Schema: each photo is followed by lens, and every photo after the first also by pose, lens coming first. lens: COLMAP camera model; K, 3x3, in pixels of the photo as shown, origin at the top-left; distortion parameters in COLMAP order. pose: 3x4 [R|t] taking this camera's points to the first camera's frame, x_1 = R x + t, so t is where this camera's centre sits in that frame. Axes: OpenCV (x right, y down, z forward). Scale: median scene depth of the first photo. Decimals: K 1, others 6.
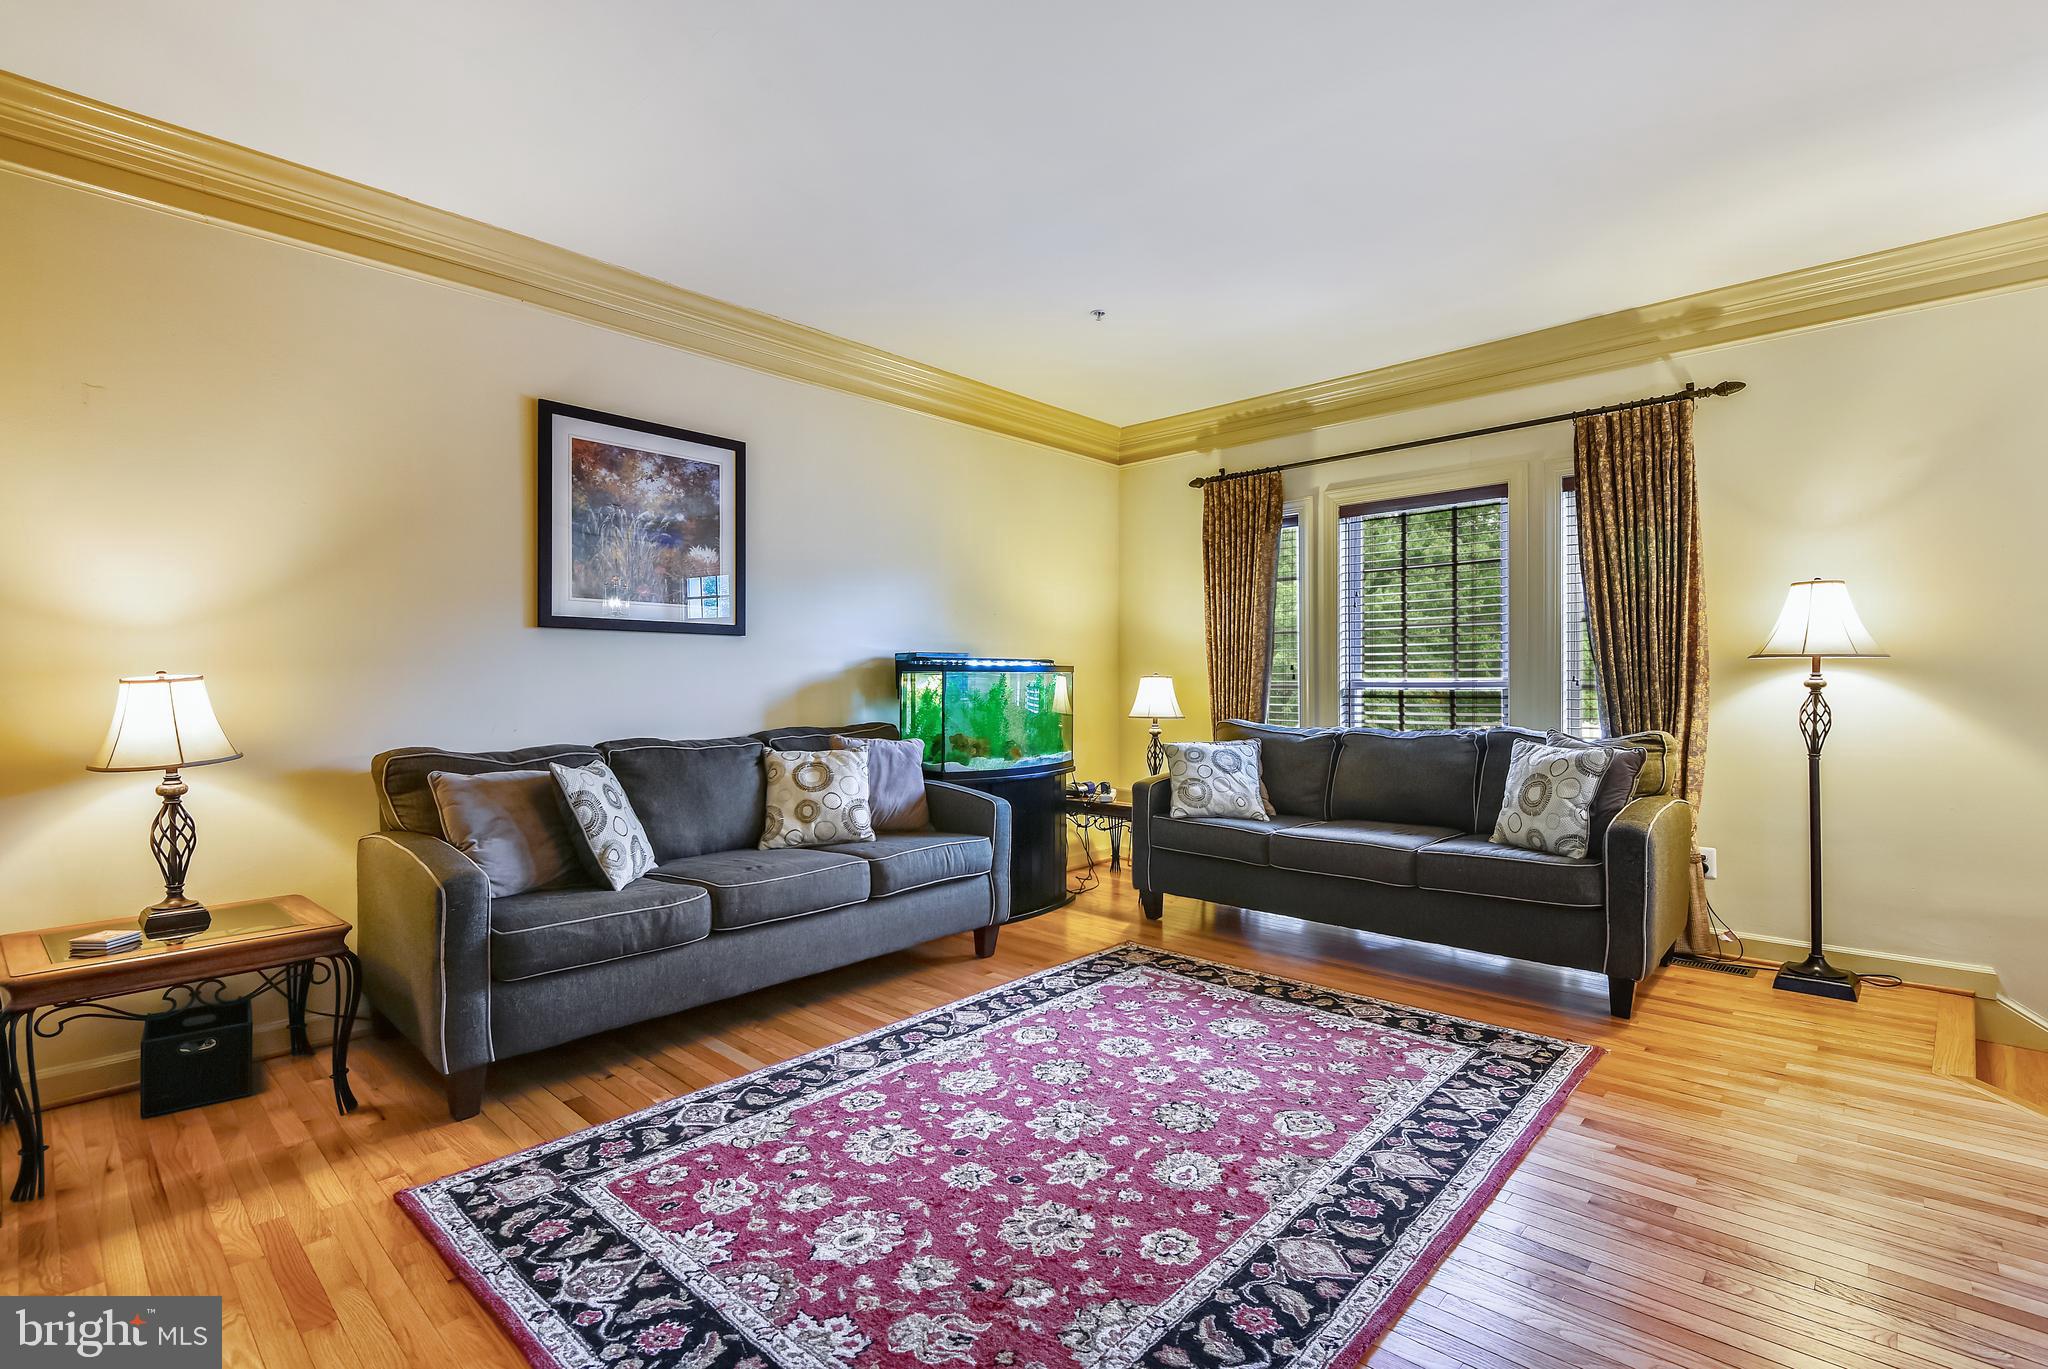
lens RADIAL K [[945.7, 0, 1039.3], [0, 945.7, 678.5], [0, 0, 1]] dist [0.064595, -0.059795]
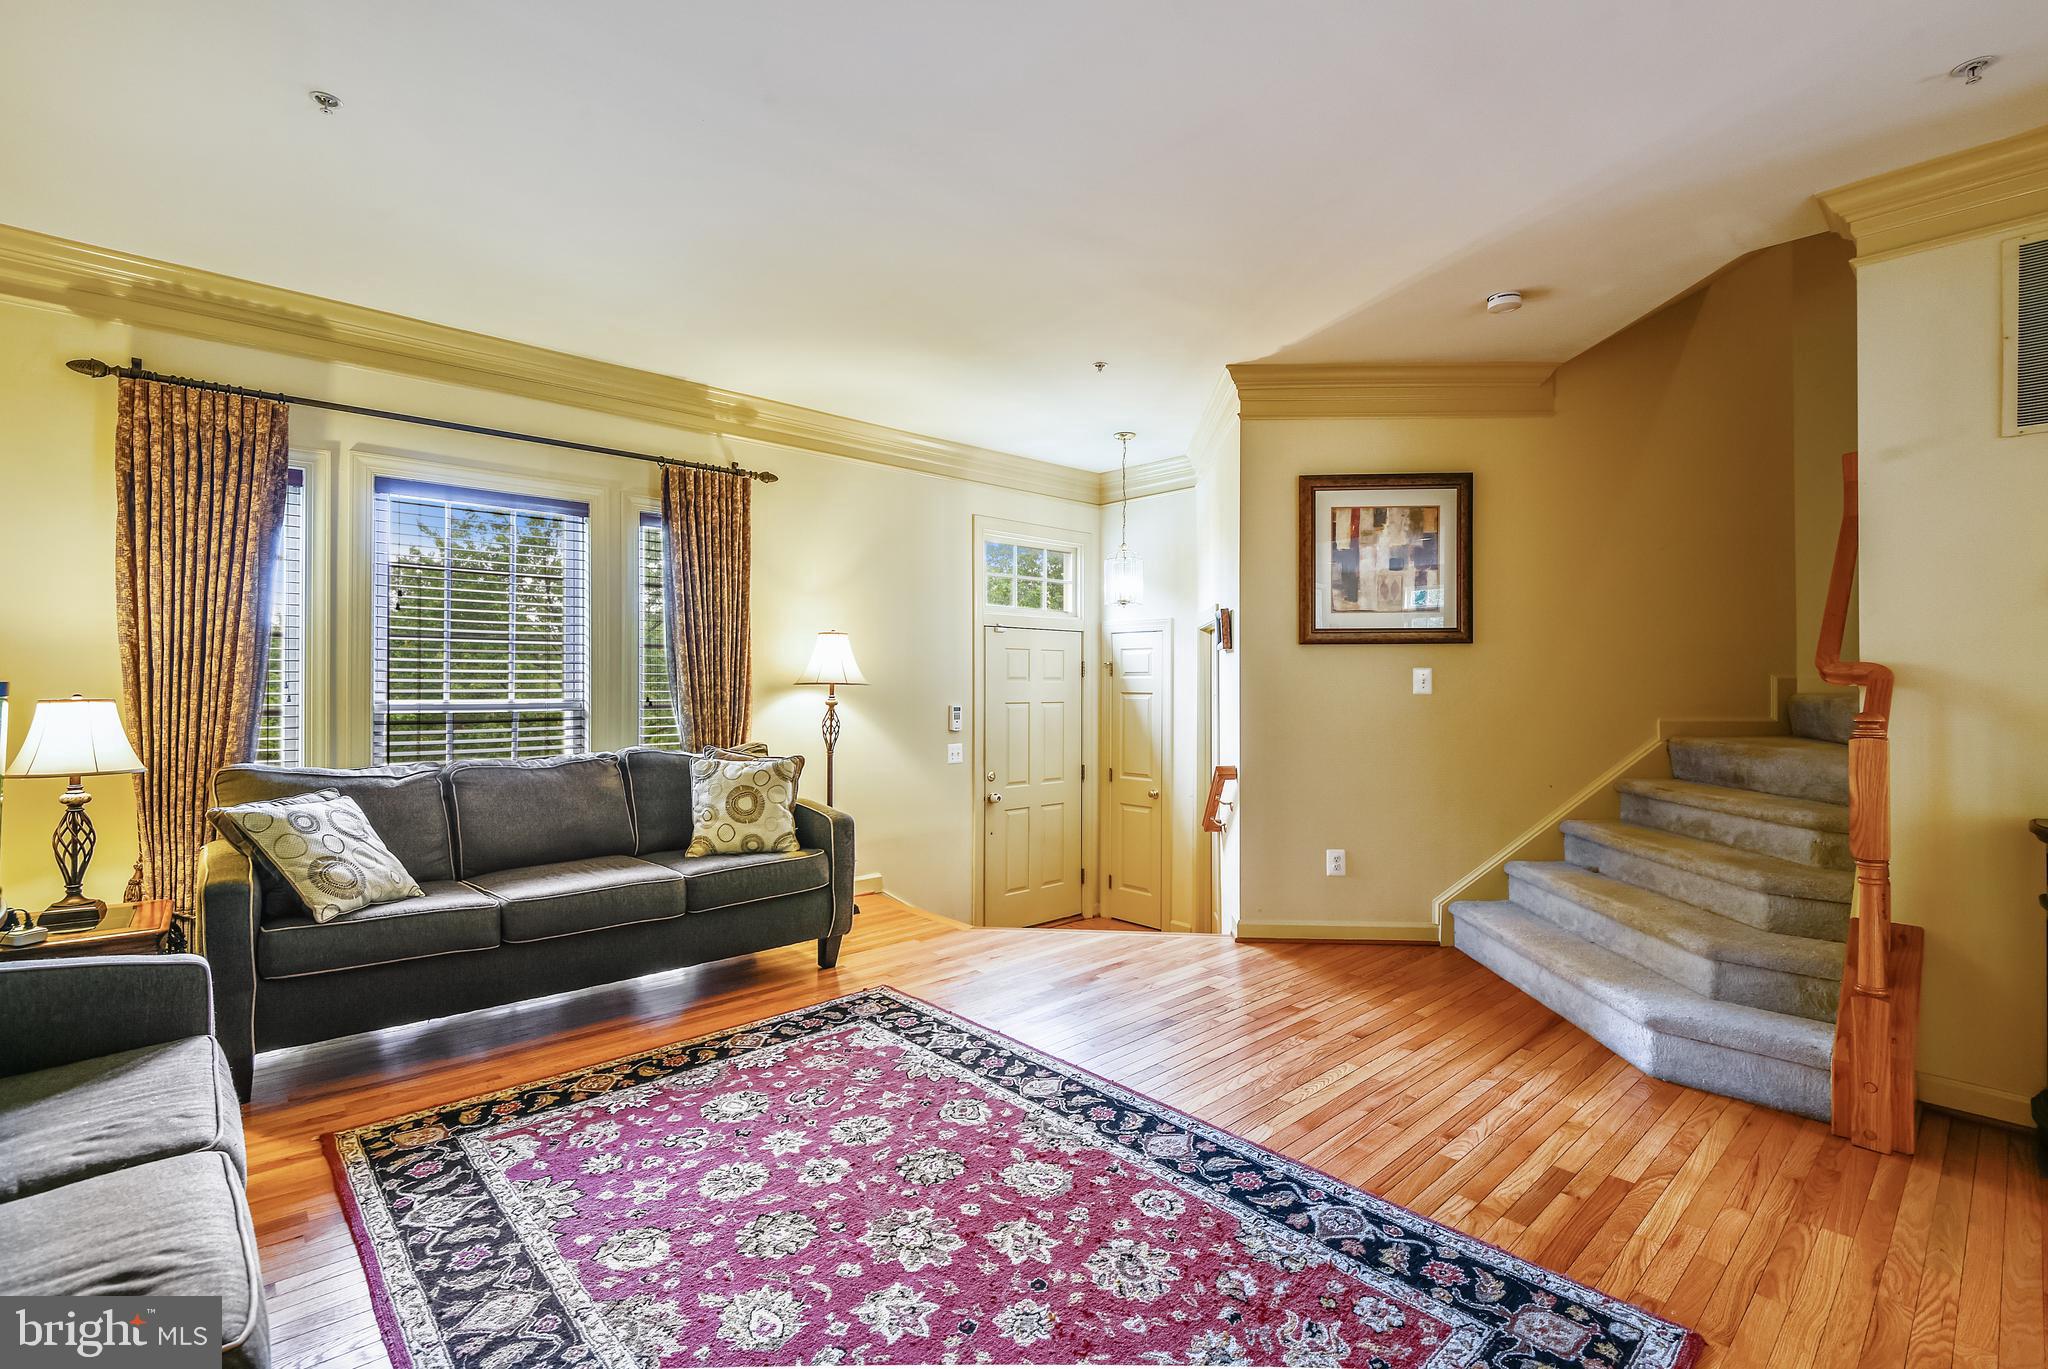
lens RADIAL K [[919.2, 0, 1033.9], [0, 919.2, 681.1], [0, 0, 1]] dist [0.025025, -0.018515]
pose [[0.084449, 0.008658, 0.996390, -0.626978], [-0.006212, 0.999947, -0.008163, -0.020454], [-0.996408, -0.005500, 0.084498, 0.663946]]
